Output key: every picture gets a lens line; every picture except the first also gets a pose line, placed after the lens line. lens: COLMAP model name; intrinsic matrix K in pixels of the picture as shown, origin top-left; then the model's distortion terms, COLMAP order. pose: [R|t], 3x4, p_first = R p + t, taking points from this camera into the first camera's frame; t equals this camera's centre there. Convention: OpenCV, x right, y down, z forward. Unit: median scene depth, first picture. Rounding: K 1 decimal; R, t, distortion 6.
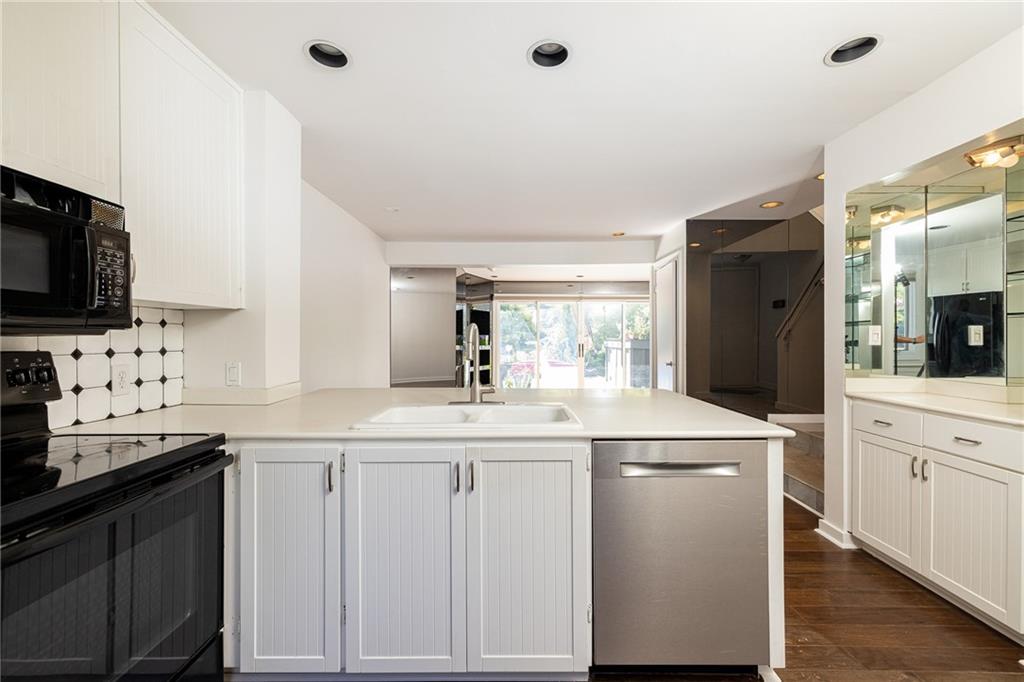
lens RADIAL K [[446.2, 0, 488.8], [0, 446.2, 337.5], [0, 0, 1]] dist [0.000814, 0.000467]
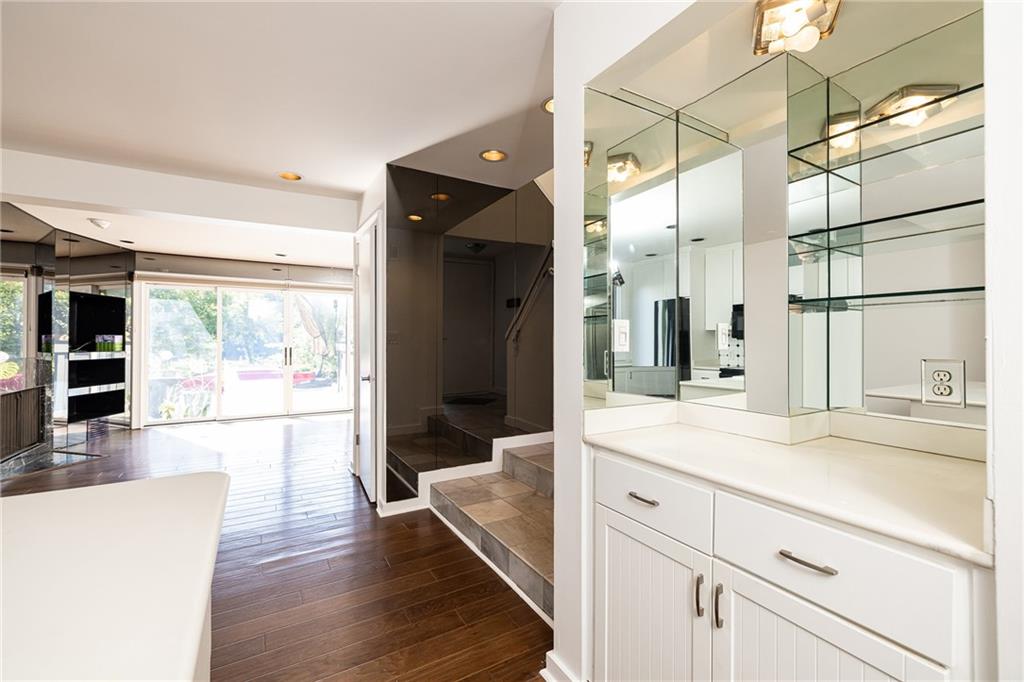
lens RADIAL K [[446.2, 0, 488.8], [0, 446.2, 337.5], [0, 0, 1]] dist [0.000814, 0.000467]
pose [[0.874717, 0.001980, 0.484630, 0.394152], [-0.000243, 0.999993, -0.003647, -0.000028], [-0.484634, 0.003072, 0.874711, 0.530890]]
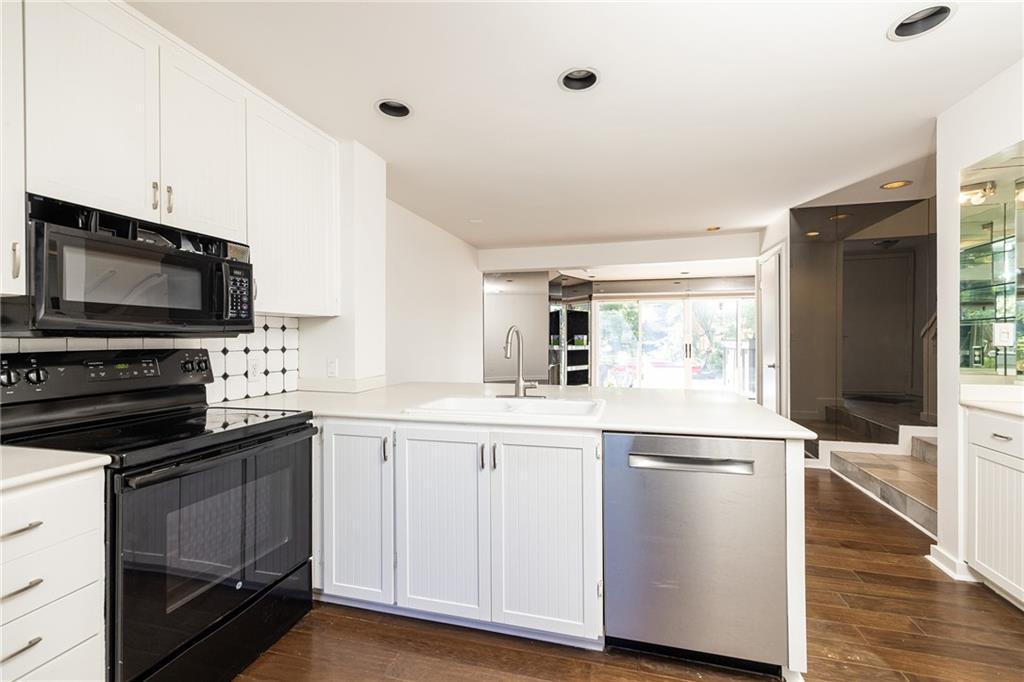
lens RADIAL K [[446.2, 0, 488.8], [0, 446.2, 337.5], [0, 0, 1]] dist [0.000814, 0.000467]
pose [[0.964697, -0.002718, -0.263347, 0.135810], [0.002783, 0.999996, -0.000125, -0.001603], [0.263347, -0.000612, 0.964701, -0.073958]]
